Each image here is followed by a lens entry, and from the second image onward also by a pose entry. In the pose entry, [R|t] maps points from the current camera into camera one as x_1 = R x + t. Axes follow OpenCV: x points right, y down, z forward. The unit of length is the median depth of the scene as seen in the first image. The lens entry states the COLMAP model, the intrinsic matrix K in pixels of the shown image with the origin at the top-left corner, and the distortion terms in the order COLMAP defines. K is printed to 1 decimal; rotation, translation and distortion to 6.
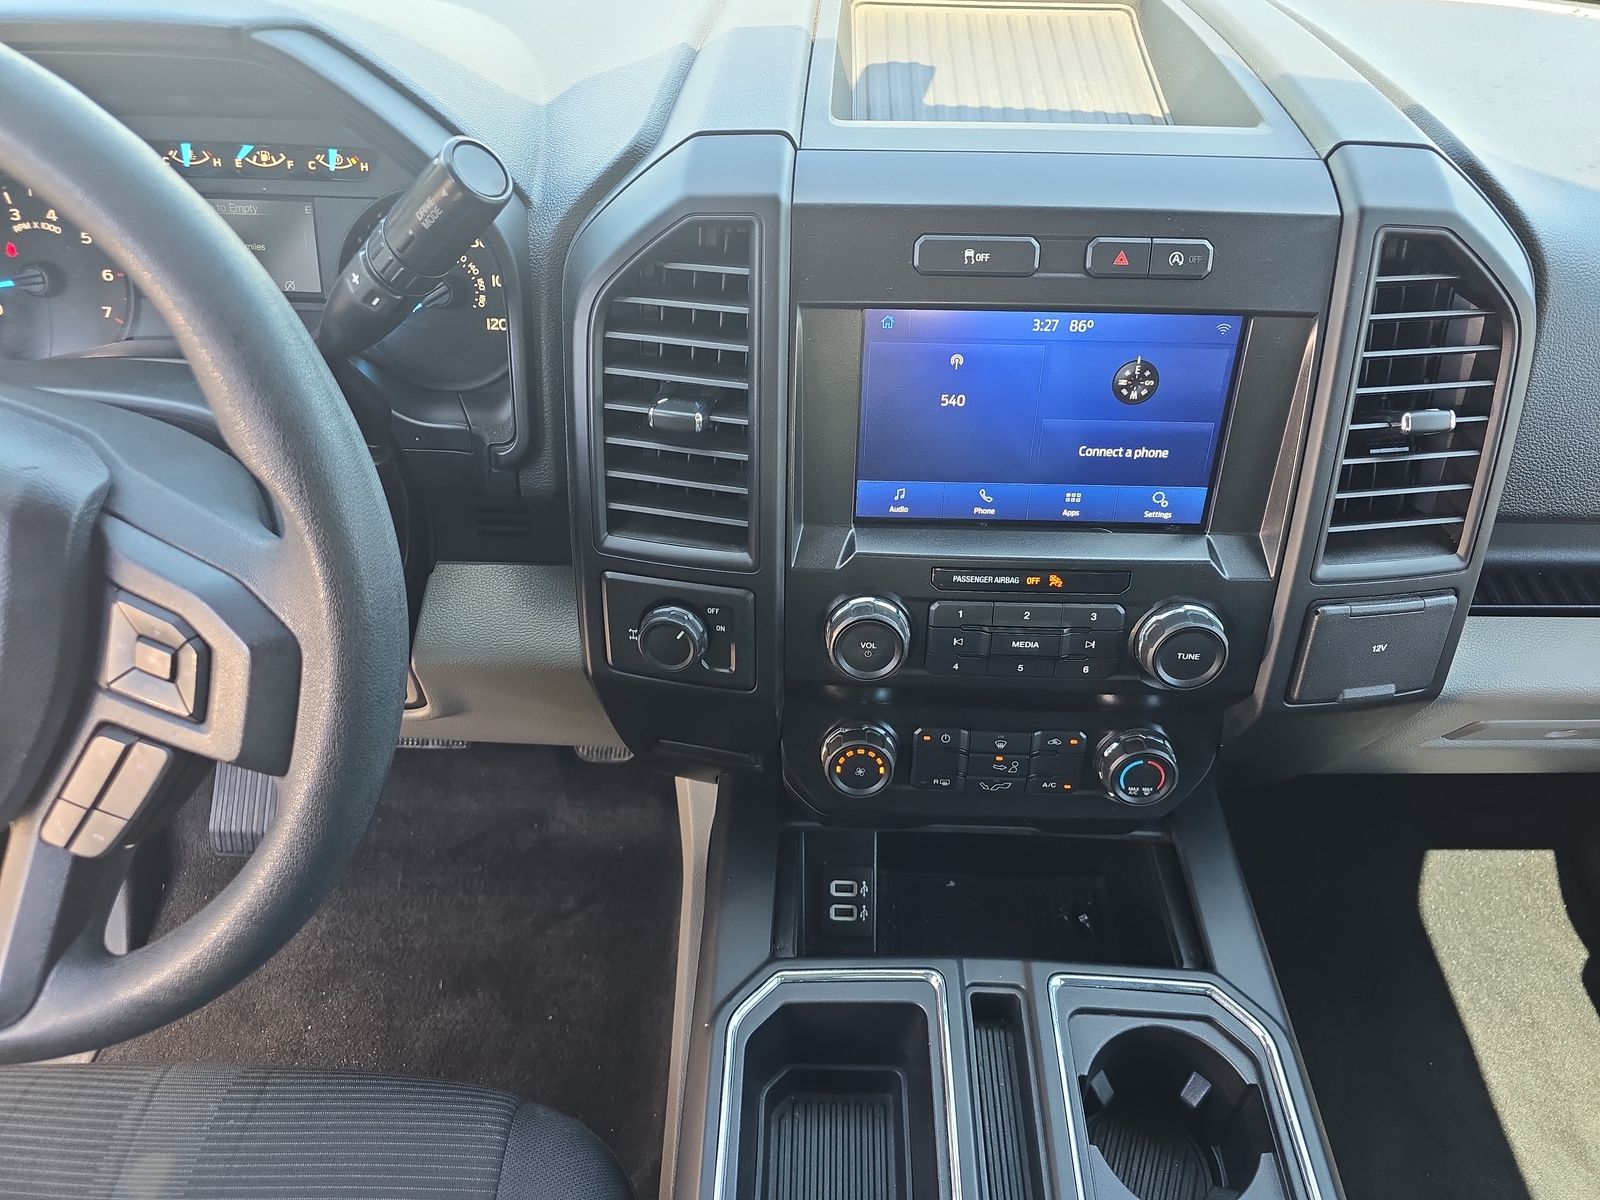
lens RADIAL K [[1077.8, 0, 797.5], [0, 1077.8, 563.4], [0, 0, 1]] dist [0.036654, -0.035566]
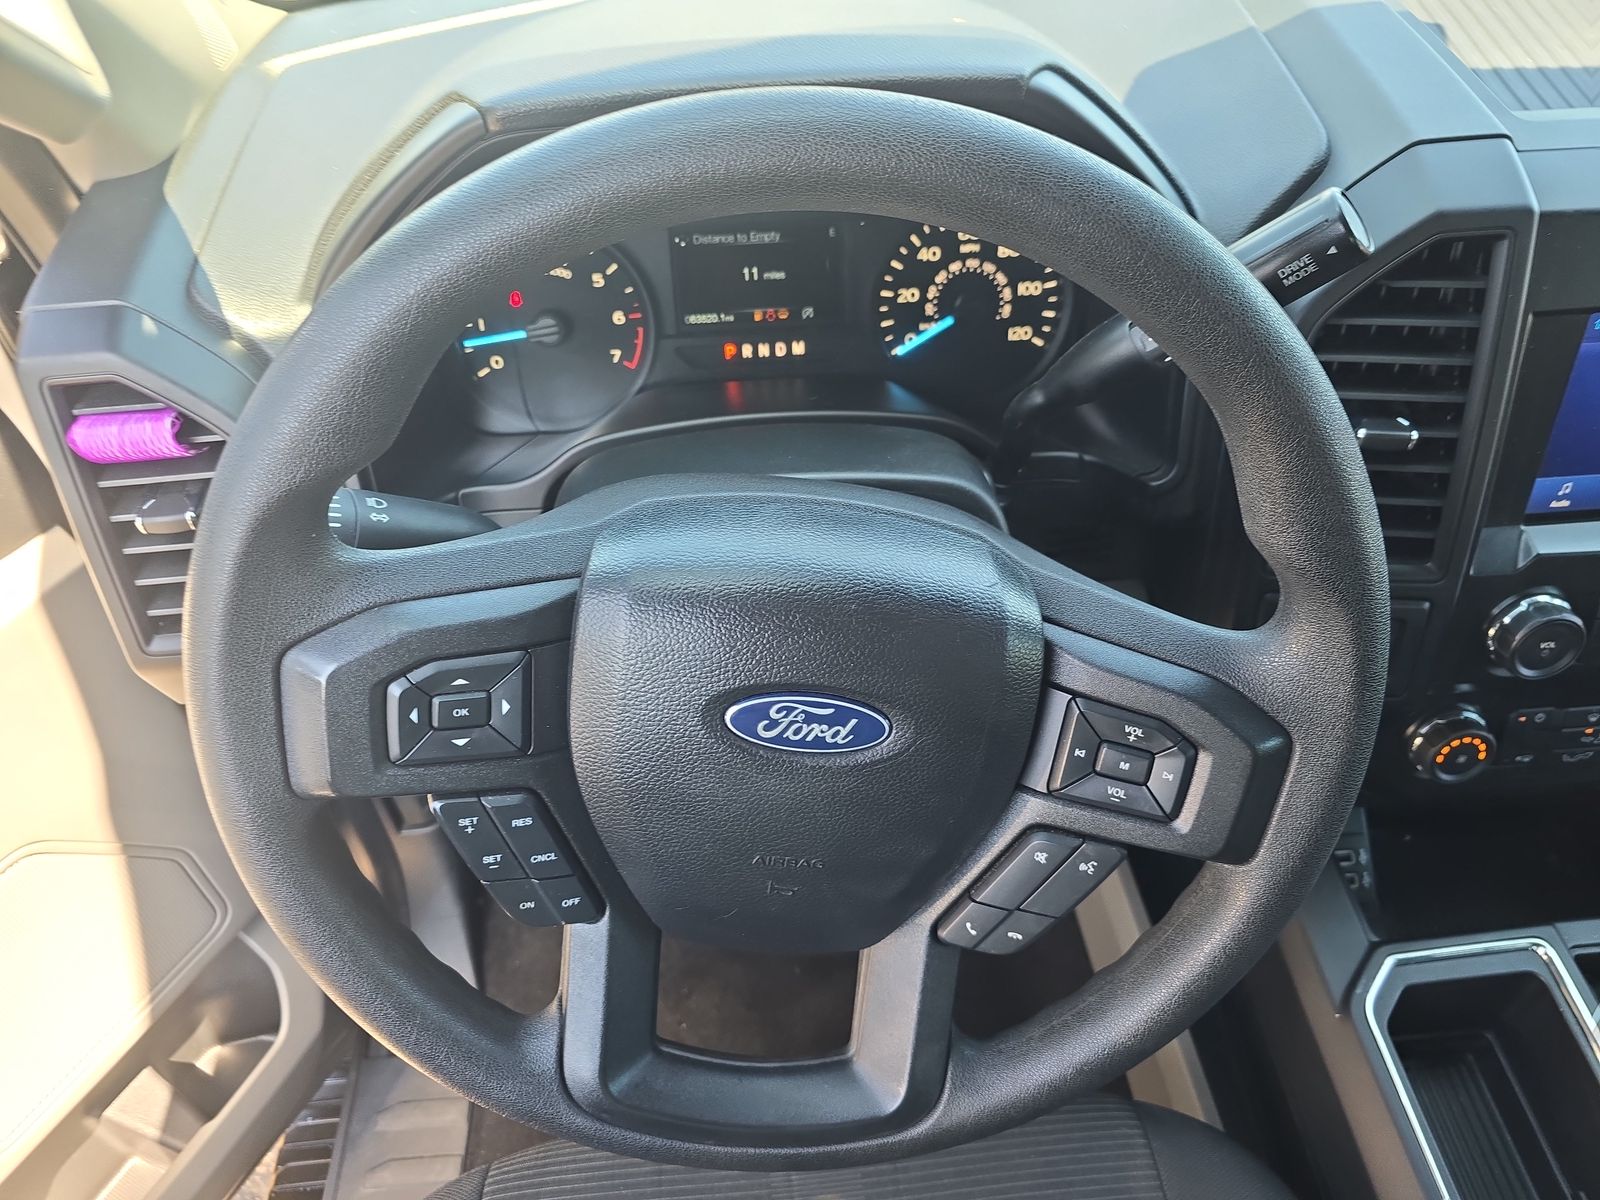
lens RADIAL K [[1077.8, 0, 781.3], [0, 1077.8, 569.7], [0, 0, 1]] dist [0.036654, -0.035566]
pose [[0.994724, -0.092878, 0.043572, -0.572880], [0.088599, 0.991851, 0.091551, -0.124758], [-0.051720, -0.087207, 0.994847, 0.037588]]
